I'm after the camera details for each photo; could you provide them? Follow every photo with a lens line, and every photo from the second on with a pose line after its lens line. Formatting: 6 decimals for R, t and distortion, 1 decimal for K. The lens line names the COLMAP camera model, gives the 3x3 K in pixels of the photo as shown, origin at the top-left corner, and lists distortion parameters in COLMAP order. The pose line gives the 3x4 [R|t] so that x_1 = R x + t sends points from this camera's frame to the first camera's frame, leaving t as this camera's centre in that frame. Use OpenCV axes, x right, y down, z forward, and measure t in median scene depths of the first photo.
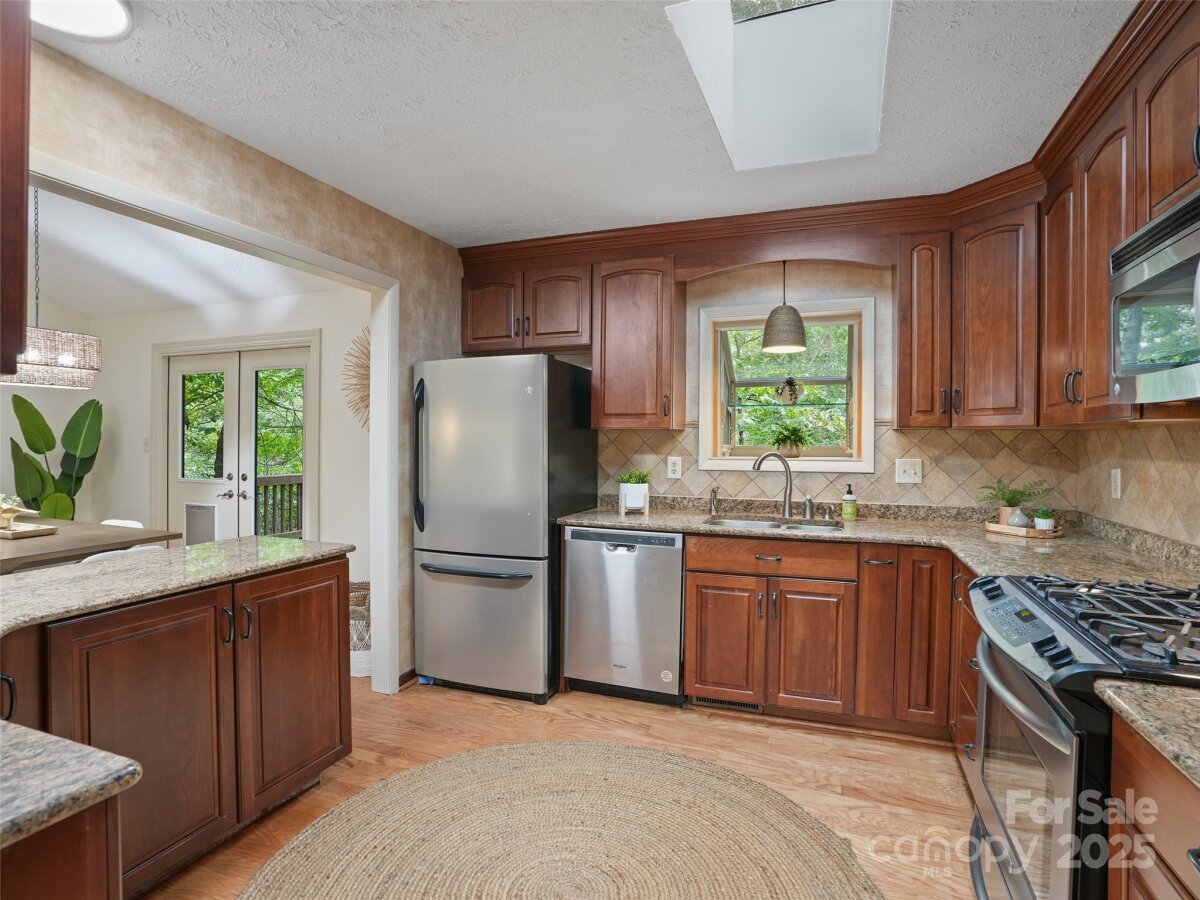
lens RADIAL K [[639.9, 0, 599.7], [0, 639.9, 453.5], [0, 0, 1]] dist [-0.005176, -0.000461]
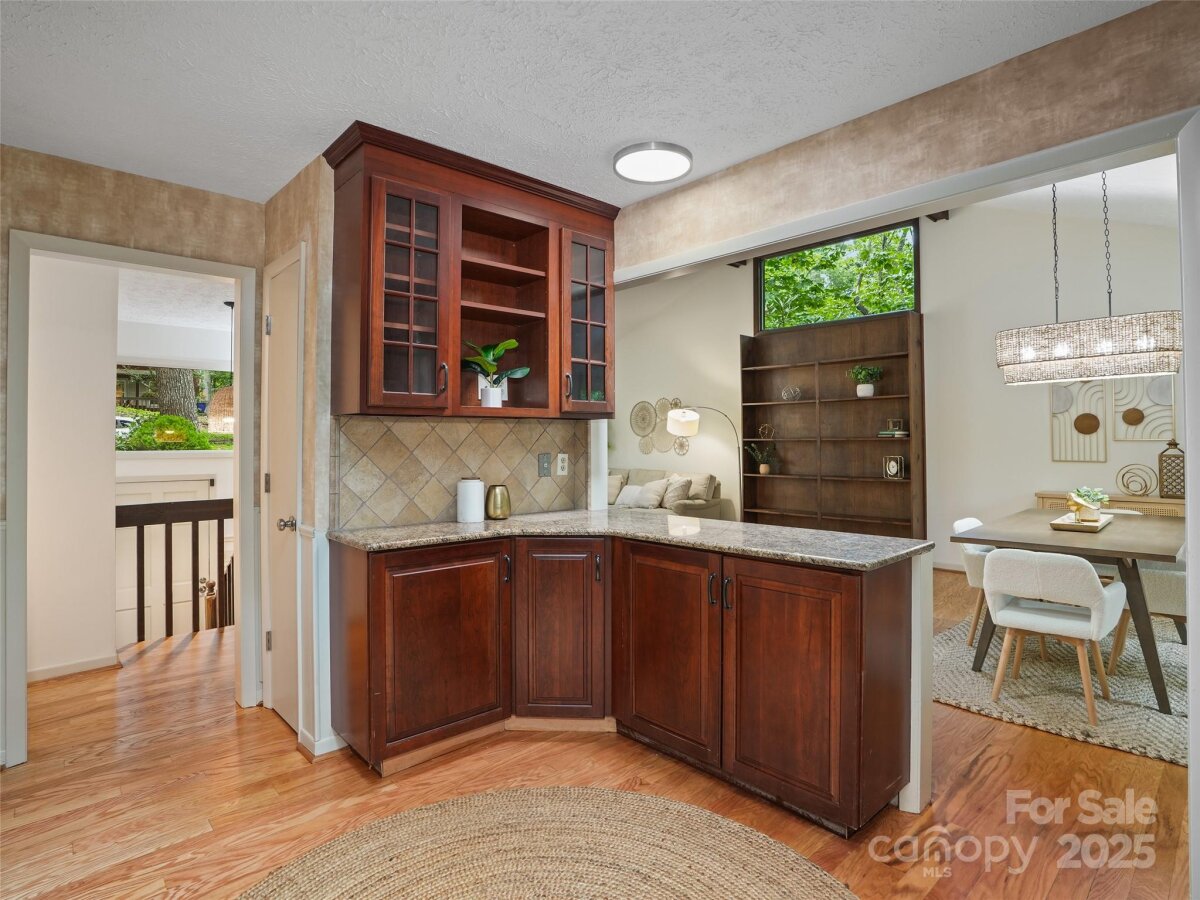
lens RADIAL K [[639.9, 0, 600.3], [0, 639.9, 438.4], [0, 0, 1]] dist [-0.005176, -0.000461]
pose [[-0.436344, -0.011144, -0.899711, 0.423809], [-0.014810, 0.999877, -0.005202, 0.001768], [0.899658, 0.011055, -0.436455, 0.990729]]
